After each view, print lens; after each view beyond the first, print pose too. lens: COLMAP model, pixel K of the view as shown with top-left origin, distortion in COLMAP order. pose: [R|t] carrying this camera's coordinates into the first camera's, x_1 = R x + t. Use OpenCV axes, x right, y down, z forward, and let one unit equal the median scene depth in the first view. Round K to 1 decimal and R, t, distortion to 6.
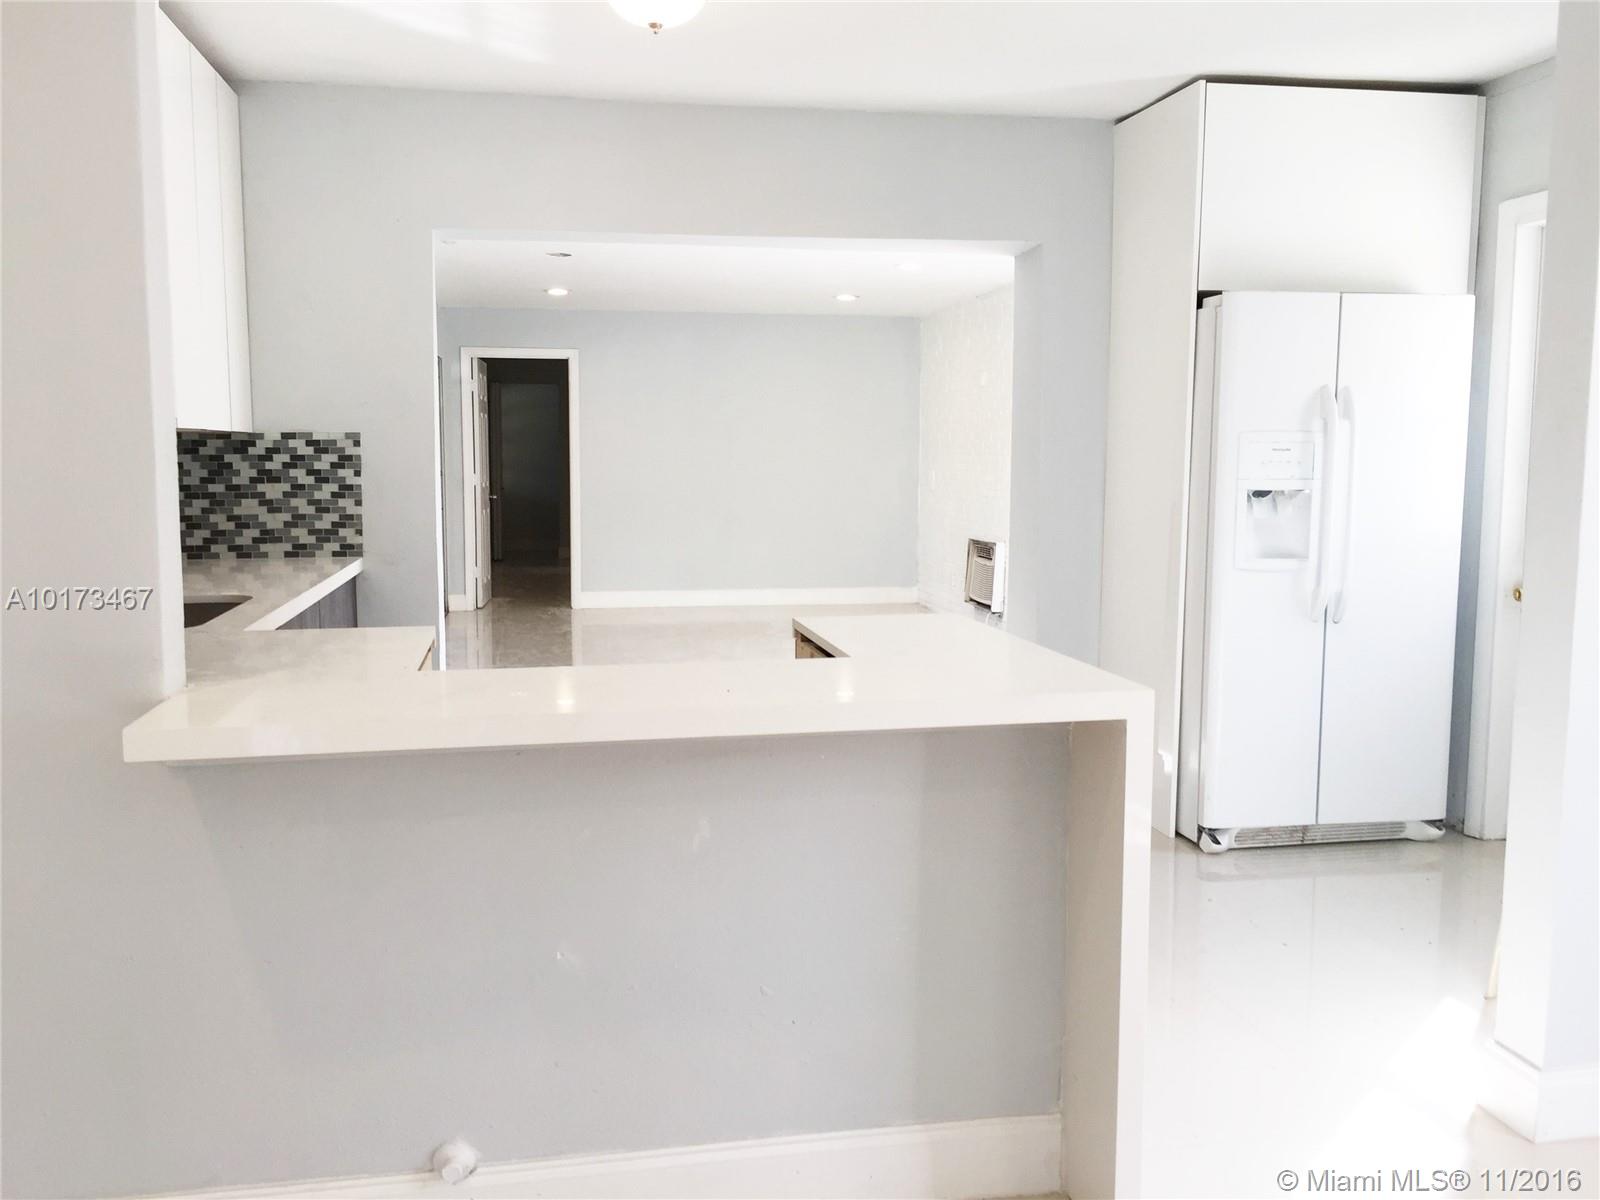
lens RADIAL K [[1358.8, 0, 798.9], [0, 1358.8, 601.6], [0, 0, 1]] dist [0.078999, -0.092048]
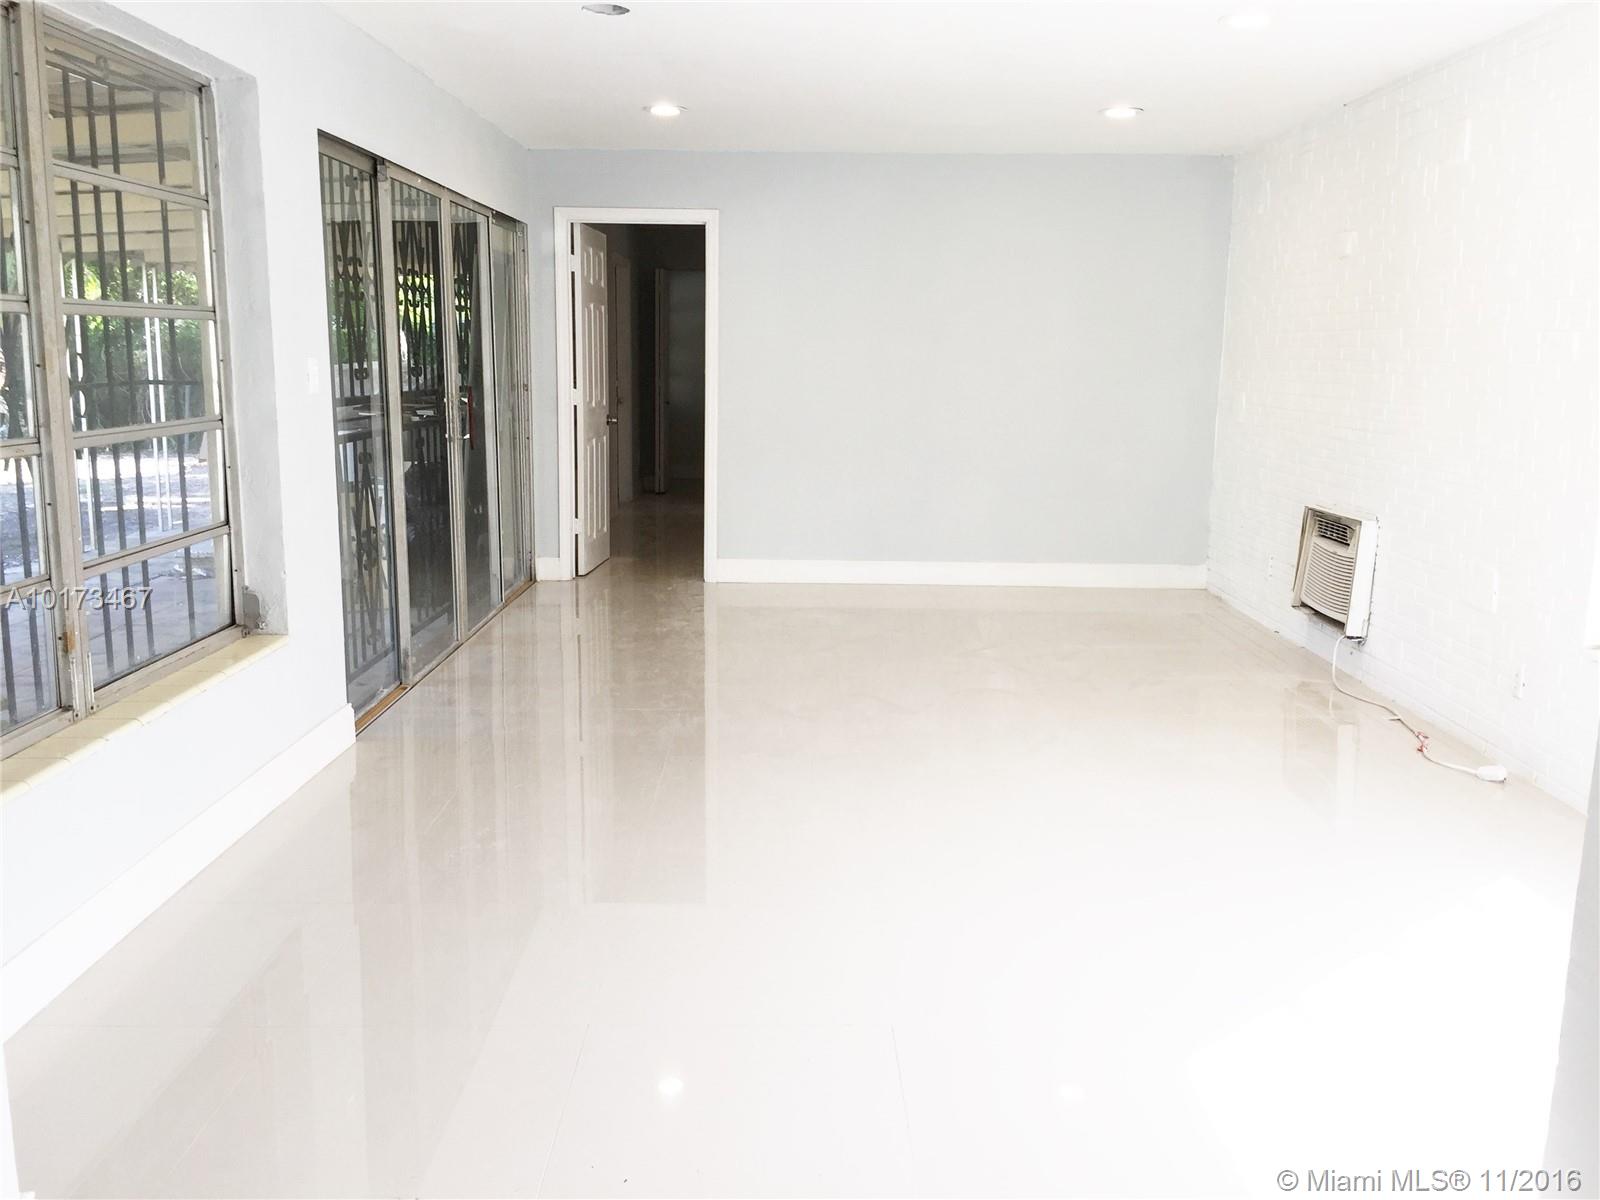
lens RADIAL K [[1358.8, 0, 812.3], [0, 1358.8, 595.7], [0, 0, 1]] dist [0.078999, -0.092048]
pose [[0.985274, 0.040524, -0.166109, 0.018911], [-0.029881, 0.997367, 0.066084, -0.086713], [0.168349, -0.060148, 0.983891, 0.737627]]
